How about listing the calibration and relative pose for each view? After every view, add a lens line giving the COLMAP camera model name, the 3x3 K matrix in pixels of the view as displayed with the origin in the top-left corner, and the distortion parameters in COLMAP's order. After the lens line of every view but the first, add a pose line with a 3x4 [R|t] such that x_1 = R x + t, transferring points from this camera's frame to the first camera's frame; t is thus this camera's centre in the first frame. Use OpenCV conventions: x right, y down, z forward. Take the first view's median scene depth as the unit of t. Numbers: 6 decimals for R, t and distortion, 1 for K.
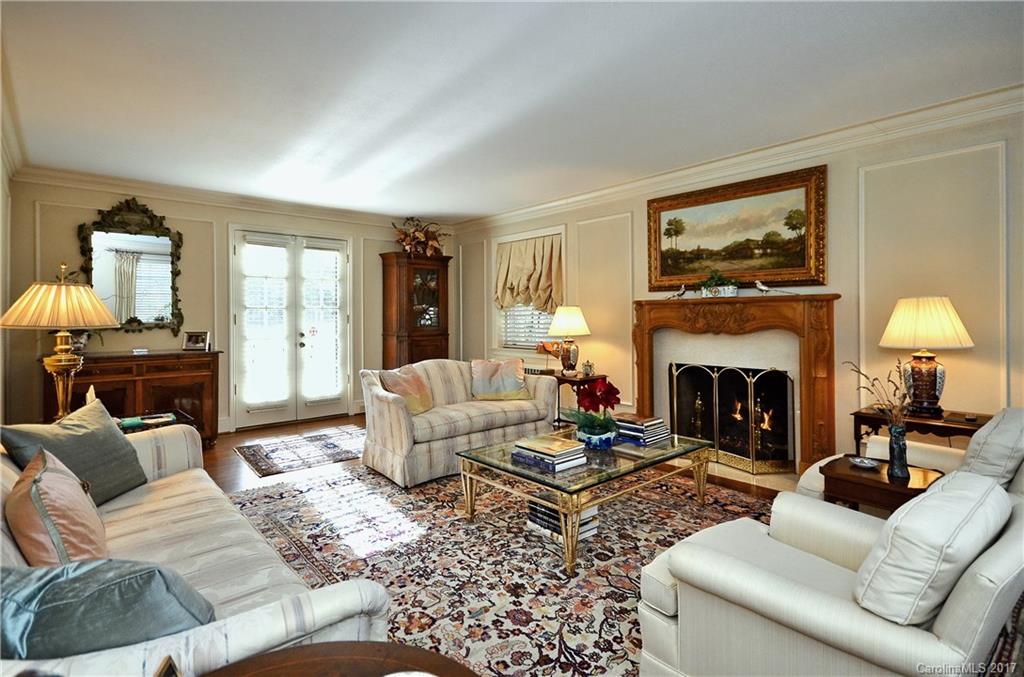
lens RADIAL K [[516.0, 0, 523.5], [0, 516.0, 314.5], [0, 0, 1]] dist [0.005974, 0.000487]
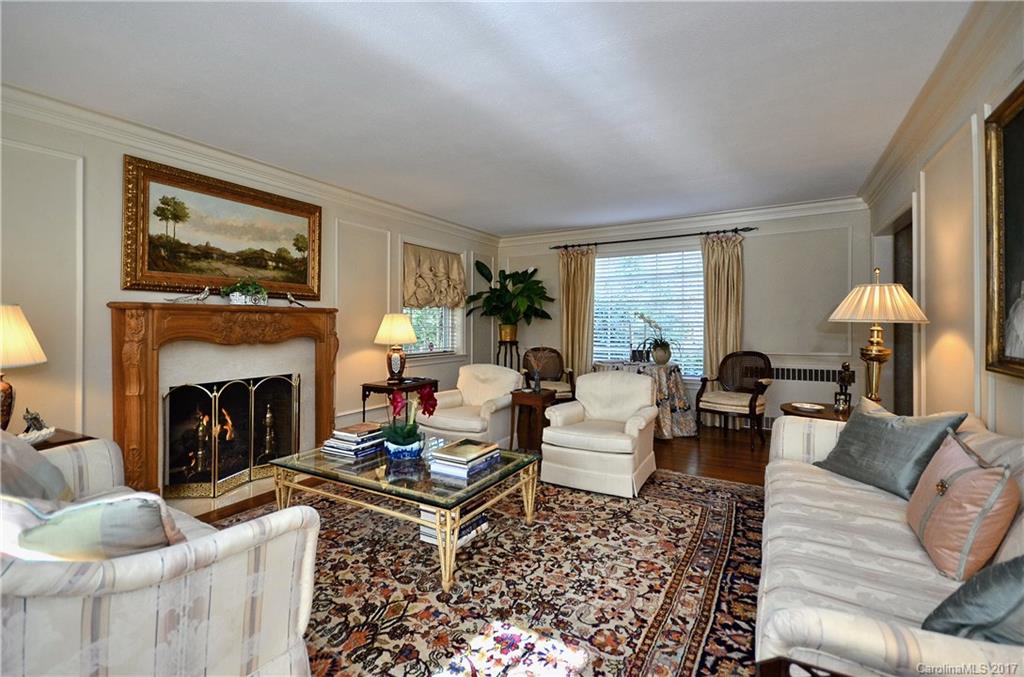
lens RADIAL K [[464.9, 0, 509.6], [0, 464.9, 320.3], [0, 0, 1]] dist [0.009510, 0.000178]
pose [[-0.319745, 0.020187, 0.947289, -0.684040], [0.008263, 0.999794, -0.018517, 0.016341], [-0.947468, 0.001906, -0.319846, 0.983442]]
